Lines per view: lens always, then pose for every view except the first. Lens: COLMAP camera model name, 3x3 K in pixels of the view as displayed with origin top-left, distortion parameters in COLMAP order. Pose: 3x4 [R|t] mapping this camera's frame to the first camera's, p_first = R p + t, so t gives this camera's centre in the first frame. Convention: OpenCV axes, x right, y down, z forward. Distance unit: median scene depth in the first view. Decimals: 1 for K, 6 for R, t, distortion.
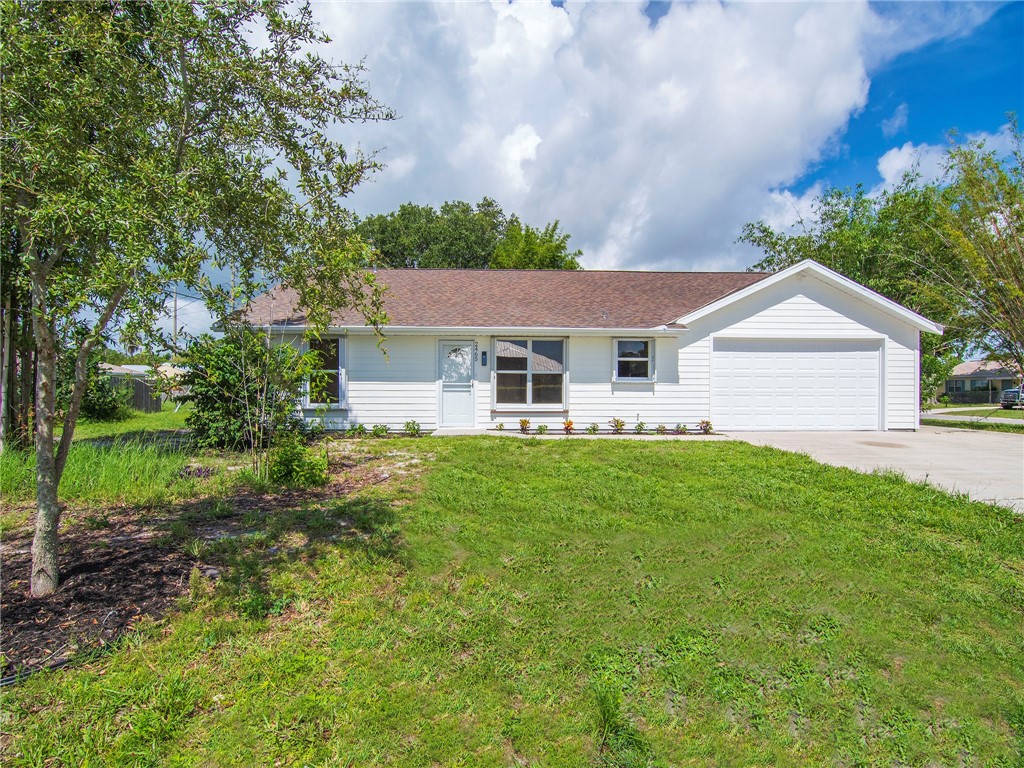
lens RADIAL K [[500.0, 0, 502.9], [0, 500.0, 389.7], [0, 0, 1]] dist [-0.013256, 0.000196]
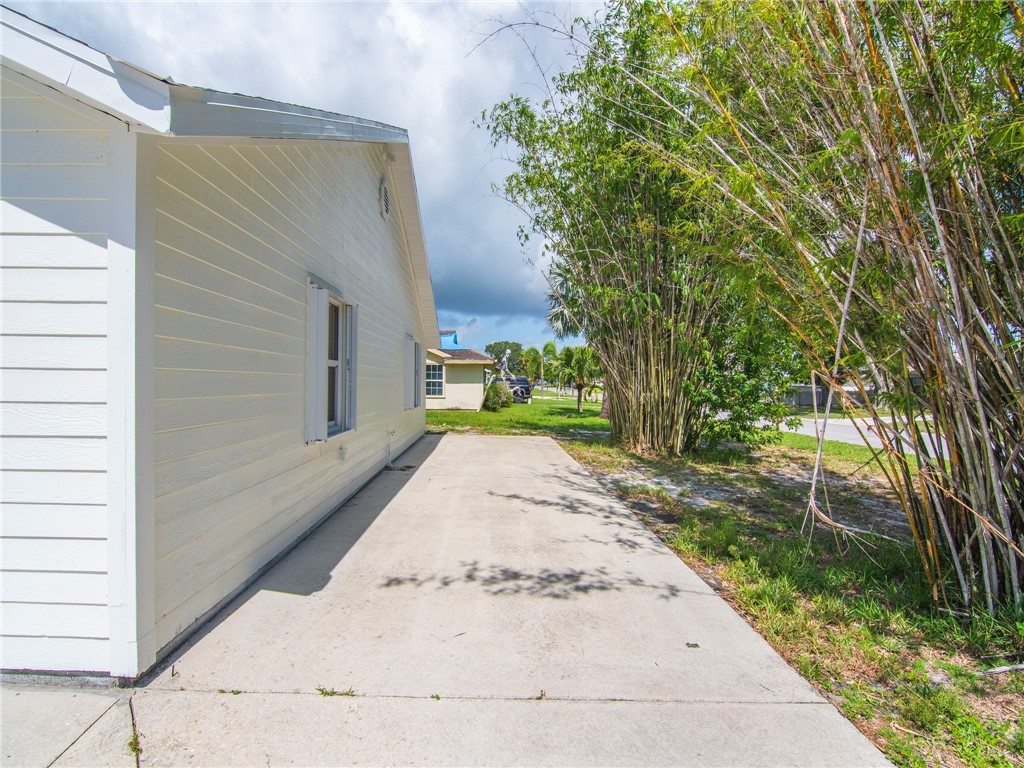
lens RADIAL K [[500.0, 0, 502.9], [0, 500.0, 389.7], [0, 0, 1]] dist [-0.013256, 0.000196]
pose [[0.999734, 0.005942, -0.022300, 1.008120], [-0.005579, 0.999851, 0.016324, -0.031190], [0.022393, -0.016196, 0.999618, 0.844130]]
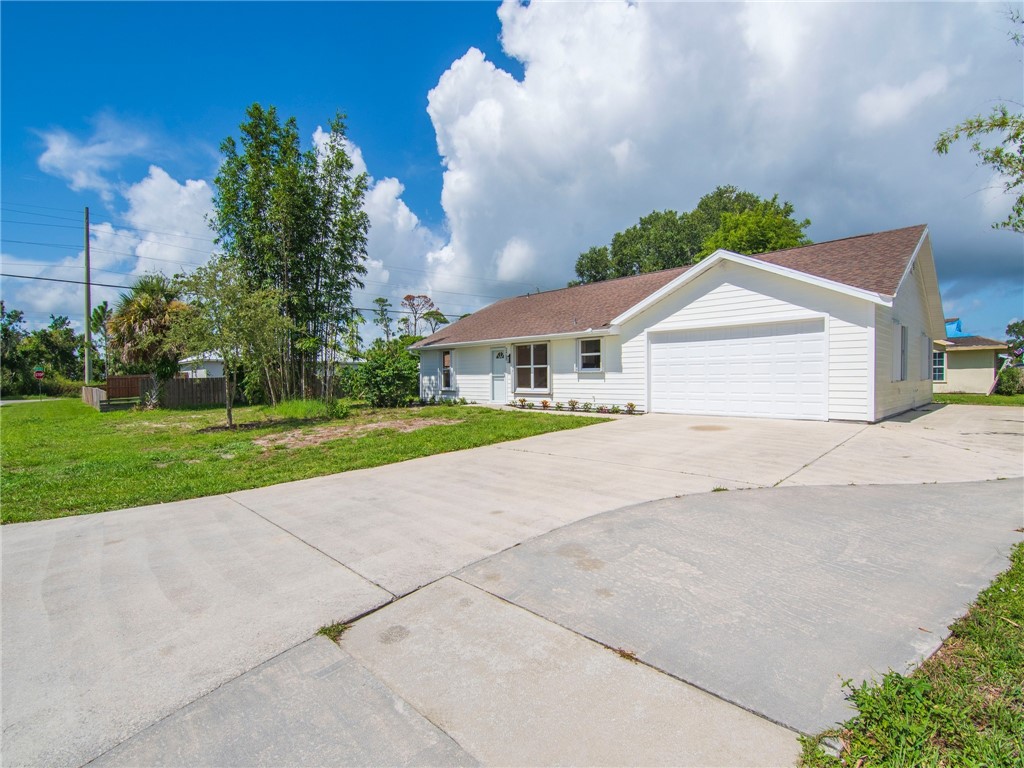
lens RADIAL K [[500.0, 0, 502.9], [0, 500.0, 389.7], [0, 0, 1]] dist [-0.013256, 0.000196]
pose [[0.655687, 0.007733, -0.754993, 1.091864], [0.011148, 0.999739, 0.019922, 0.002377], [0.754950, -0.021480, 0.655430, -0.022426]]
